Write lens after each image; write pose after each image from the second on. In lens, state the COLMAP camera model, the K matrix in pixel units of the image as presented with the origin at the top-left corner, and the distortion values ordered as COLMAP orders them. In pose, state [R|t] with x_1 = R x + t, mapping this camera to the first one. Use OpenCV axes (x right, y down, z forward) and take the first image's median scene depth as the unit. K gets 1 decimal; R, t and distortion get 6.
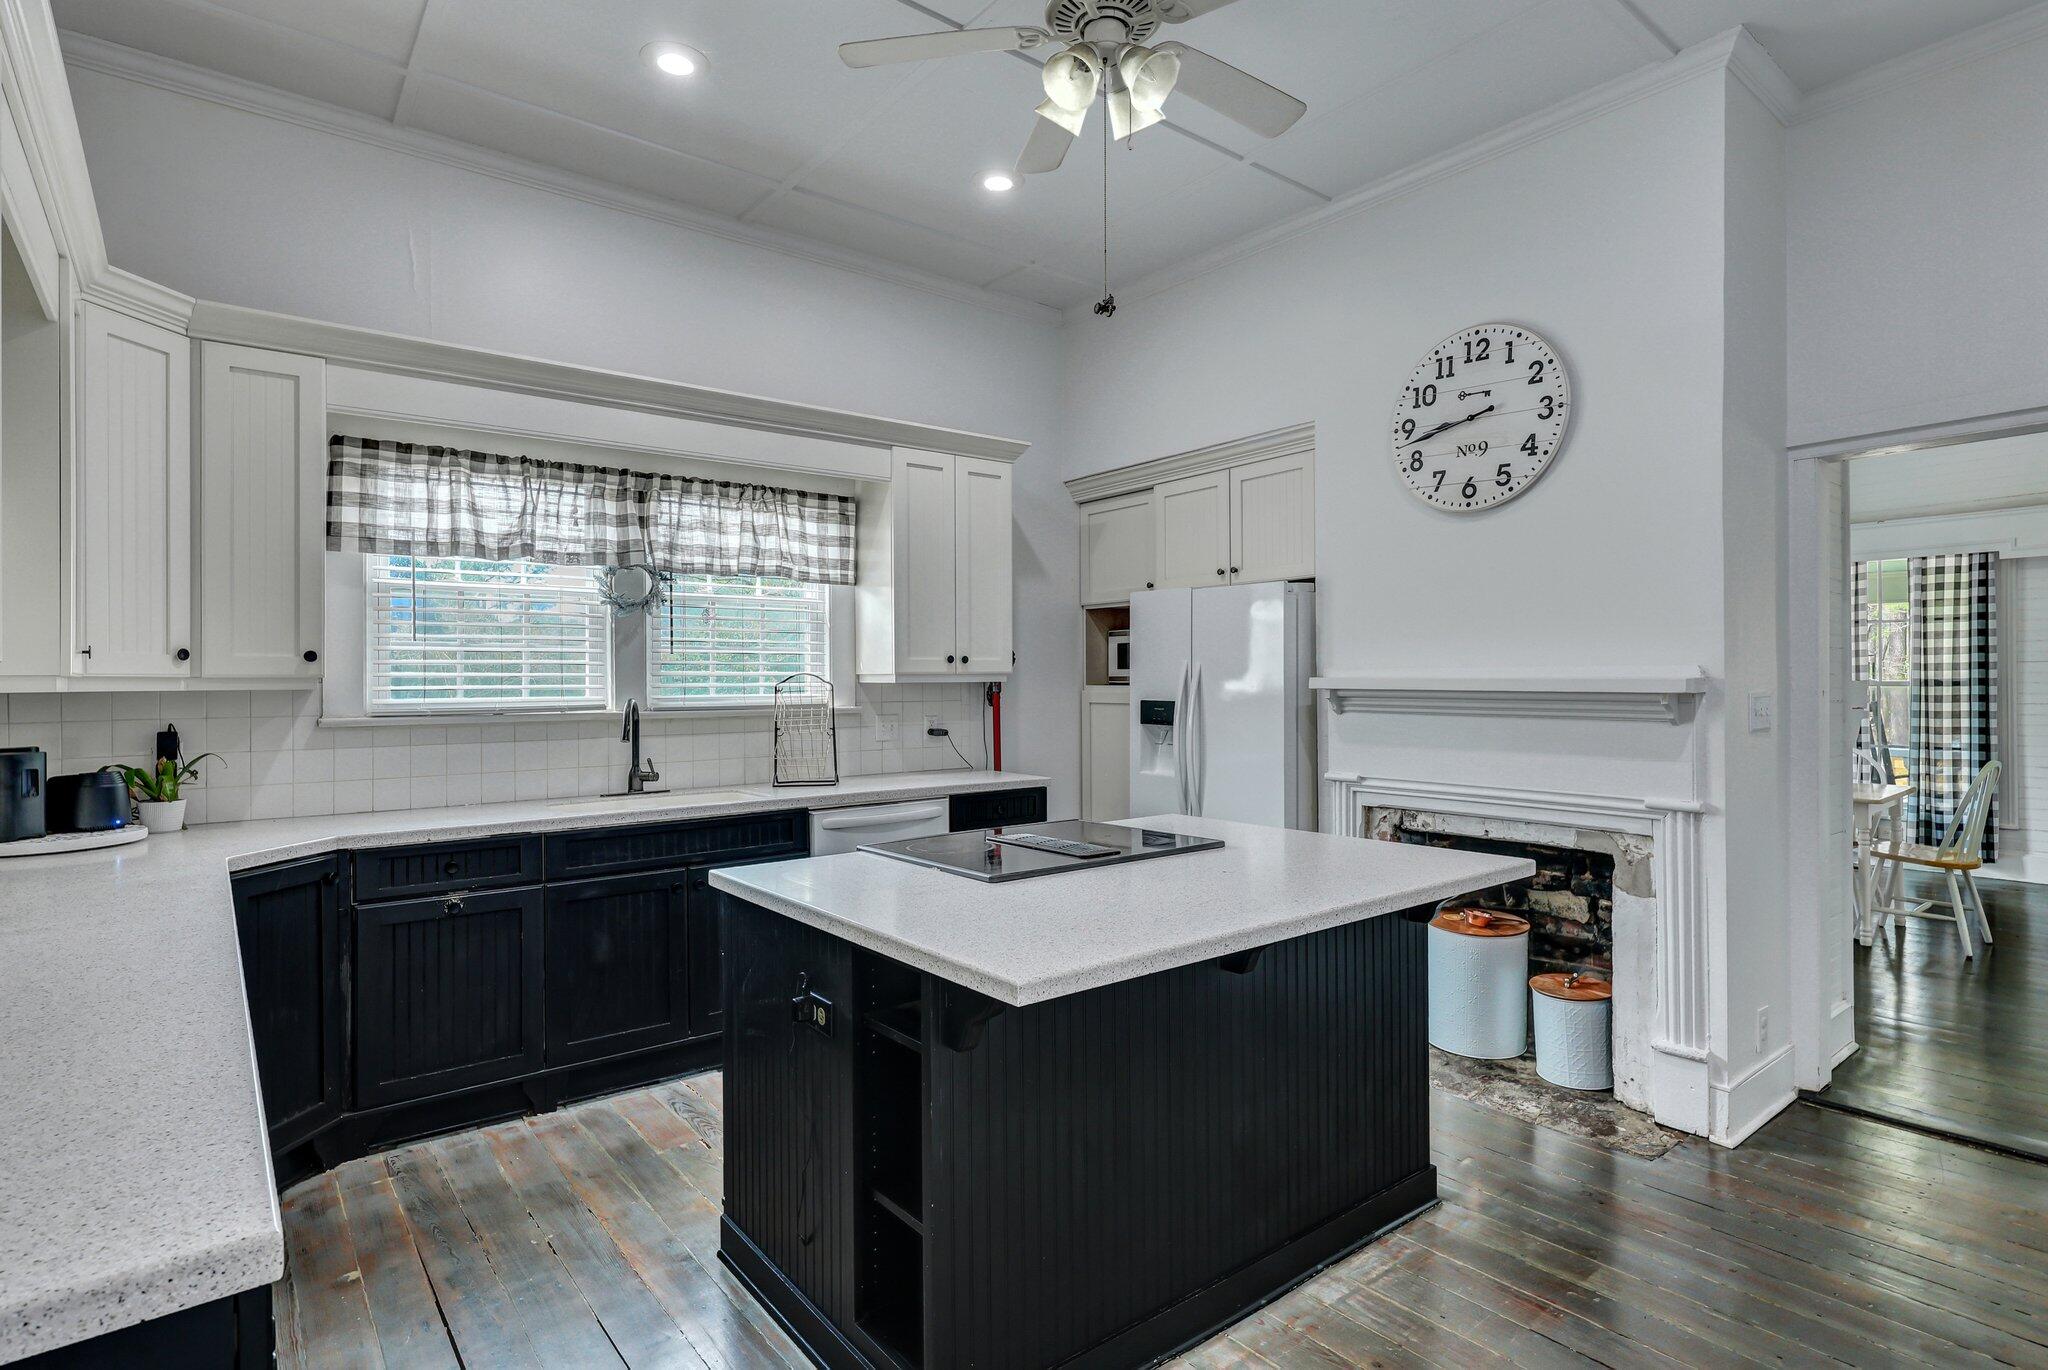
lens RADIAL K [[1025.6, 0, 1023.3], [0, 1025.6, 680.2], [0, 0, 1]] dist [0.000207, 0.001446]
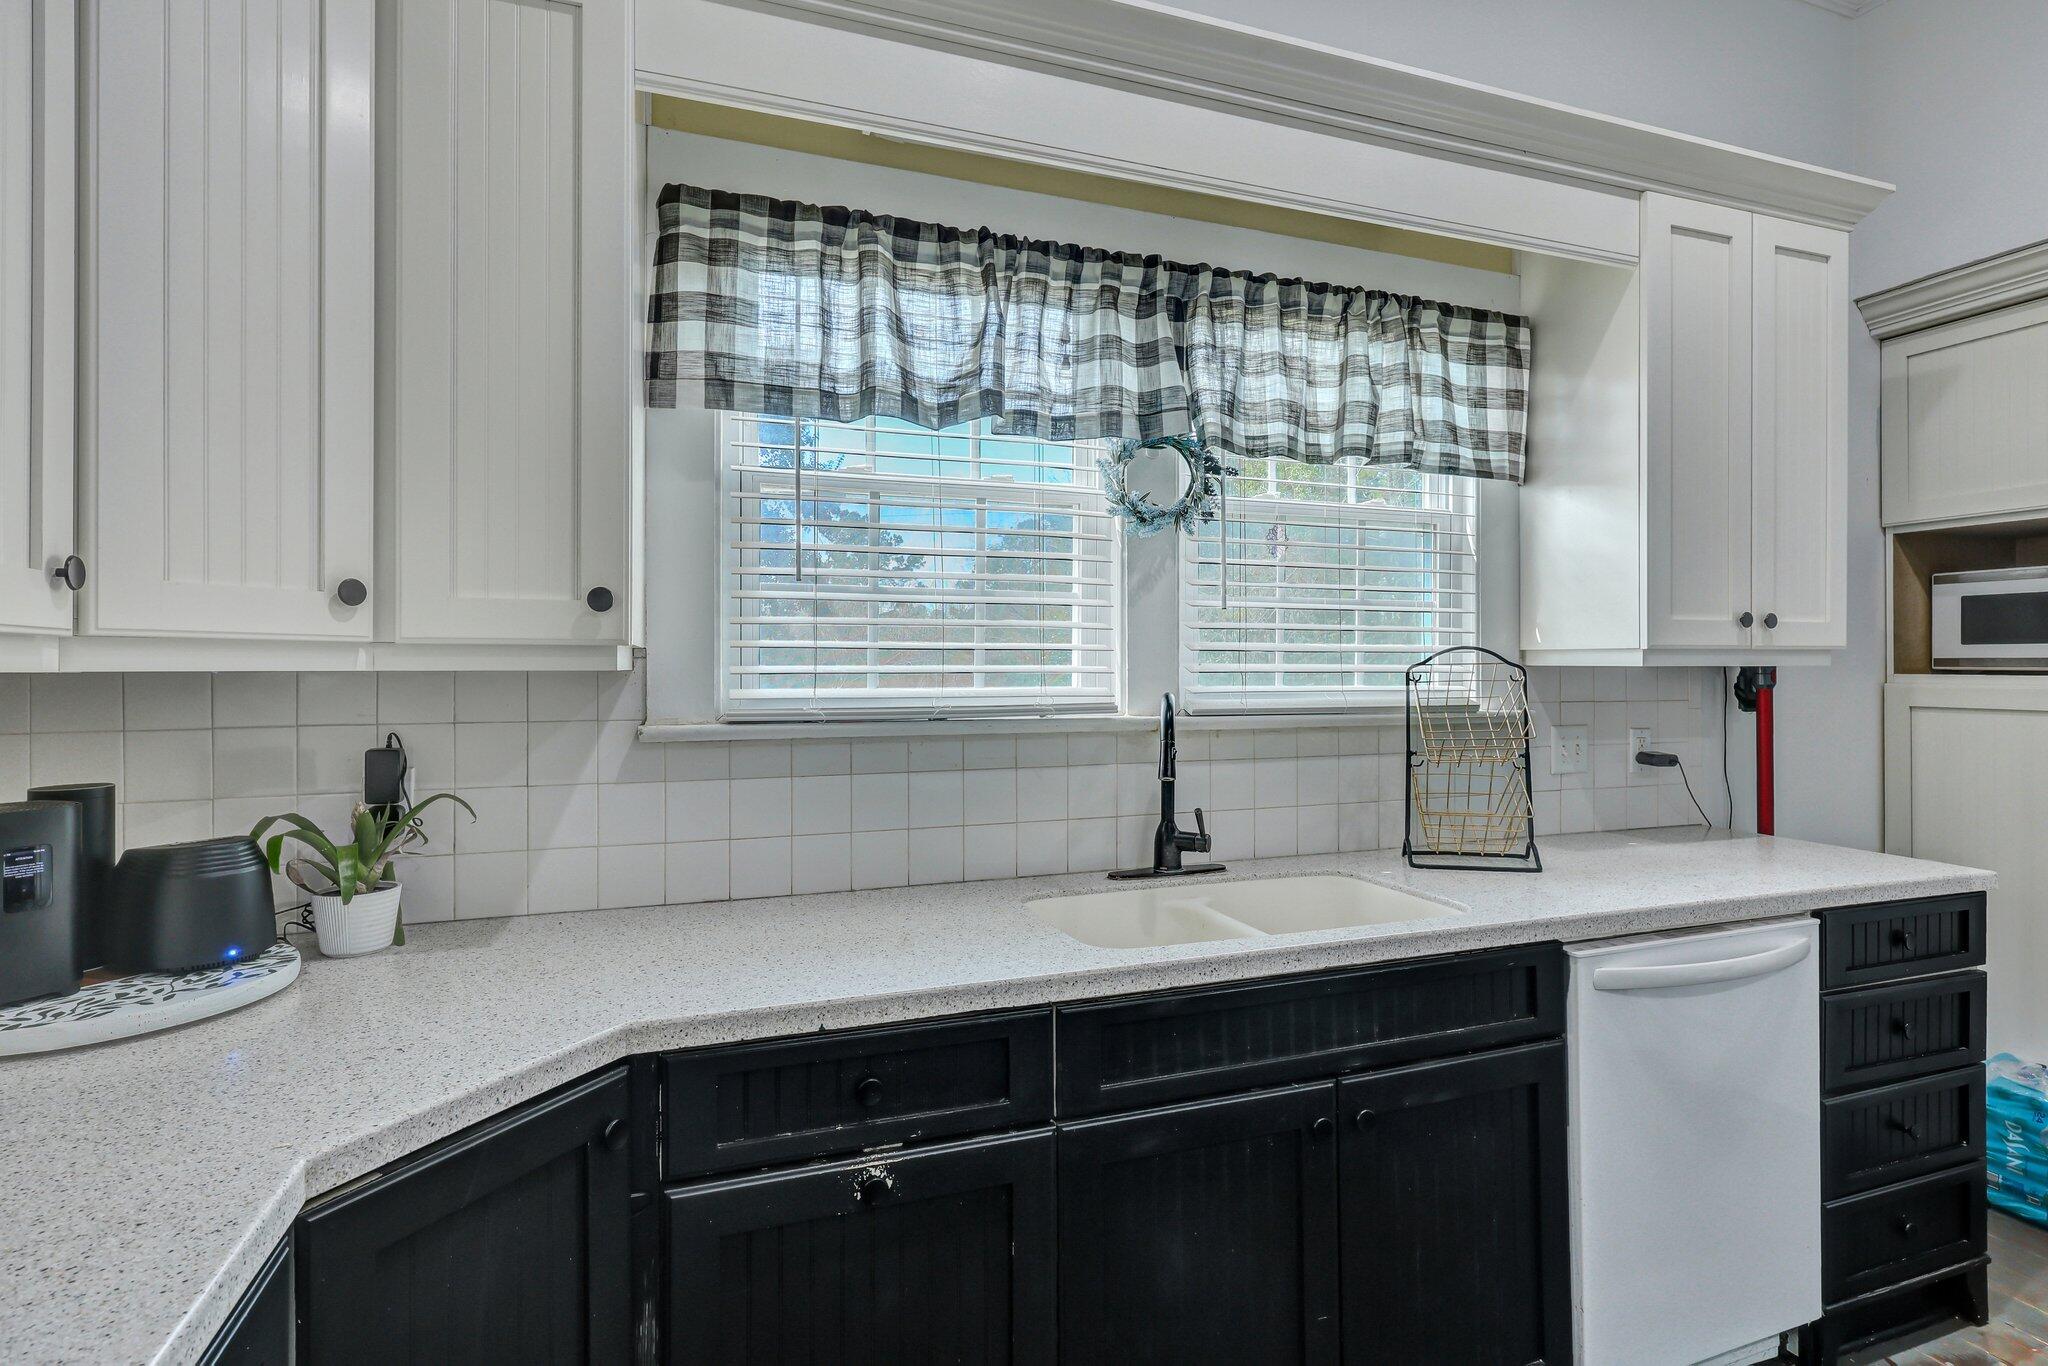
lens RADIAL K [[1025.6, 0, 1029.3], [0, 1025.6, 679.0], [0, 0, 1]] dist [0.000207, 0.001446]
pose [[0.948291, 0.011572, -0.317190, -0.260342], [-0.006864, 0.999849, 0.015958, 0.002937], [0.317327, -0.012956, 0.948228, 0.446367]]
